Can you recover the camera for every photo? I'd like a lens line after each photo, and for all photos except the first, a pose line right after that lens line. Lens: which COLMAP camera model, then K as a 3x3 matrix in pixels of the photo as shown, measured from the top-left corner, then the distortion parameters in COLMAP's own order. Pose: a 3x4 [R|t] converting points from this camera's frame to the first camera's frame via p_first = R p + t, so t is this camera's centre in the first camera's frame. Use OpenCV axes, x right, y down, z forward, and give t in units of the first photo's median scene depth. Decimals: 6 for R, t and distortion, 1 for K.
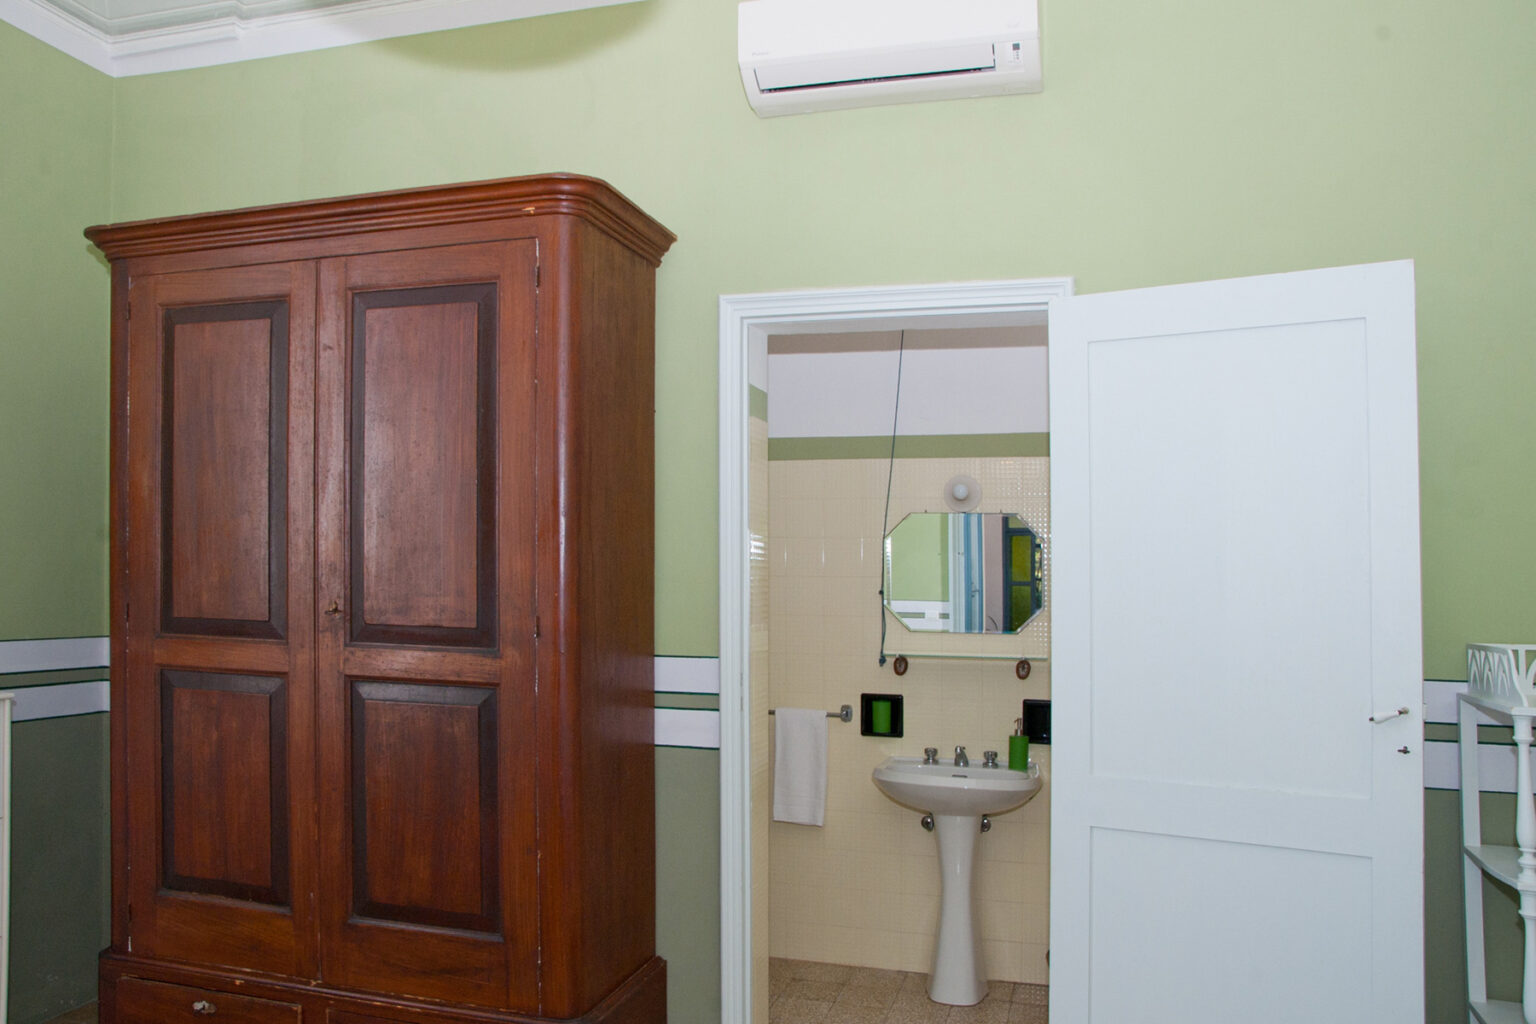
lens RADIAL K [[1123.8, 0, 740.5], [0, 1123.8, 593.7], [0, 0, 1]] dist [-0.079623, 0.040277]
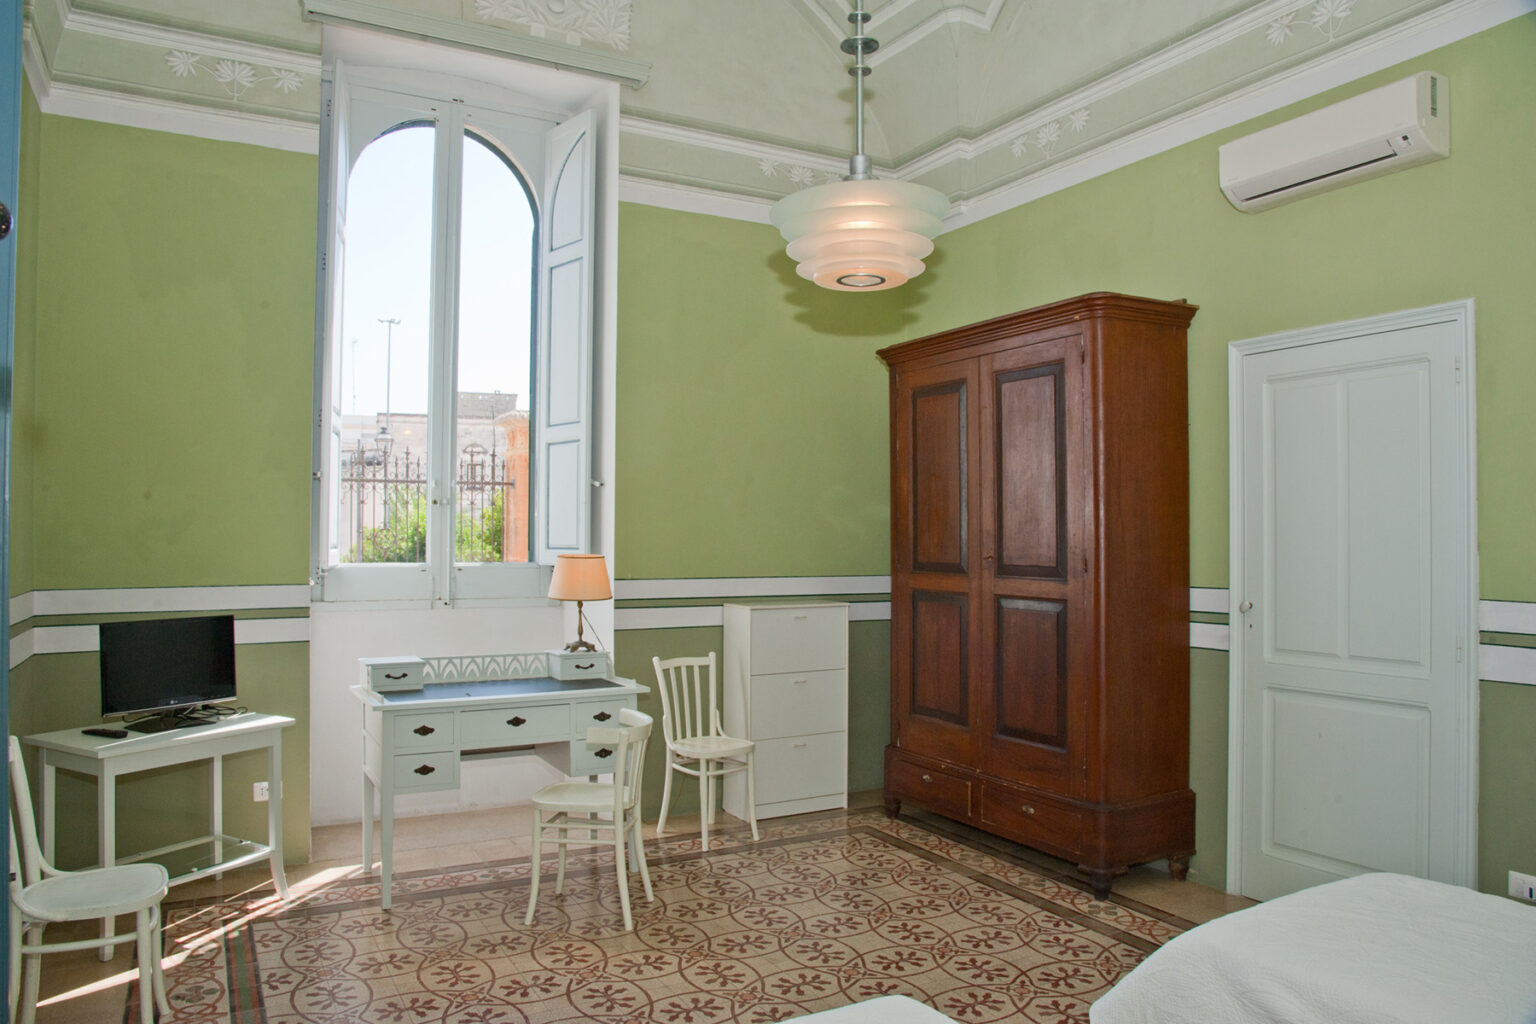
lens RADIAL K [[1123.8, 0, 771.2], [0, 1123.8, 518.0], [0, 0, 1]] dist [-0.079623, 0.040277]
pose [[0.717027, -0.029075, -0.696438, 0.611086], [0.005272, 0.999327, -0.036292, 0.015191], [0.697025, 0.022351, 0.716698, -0.496217]]
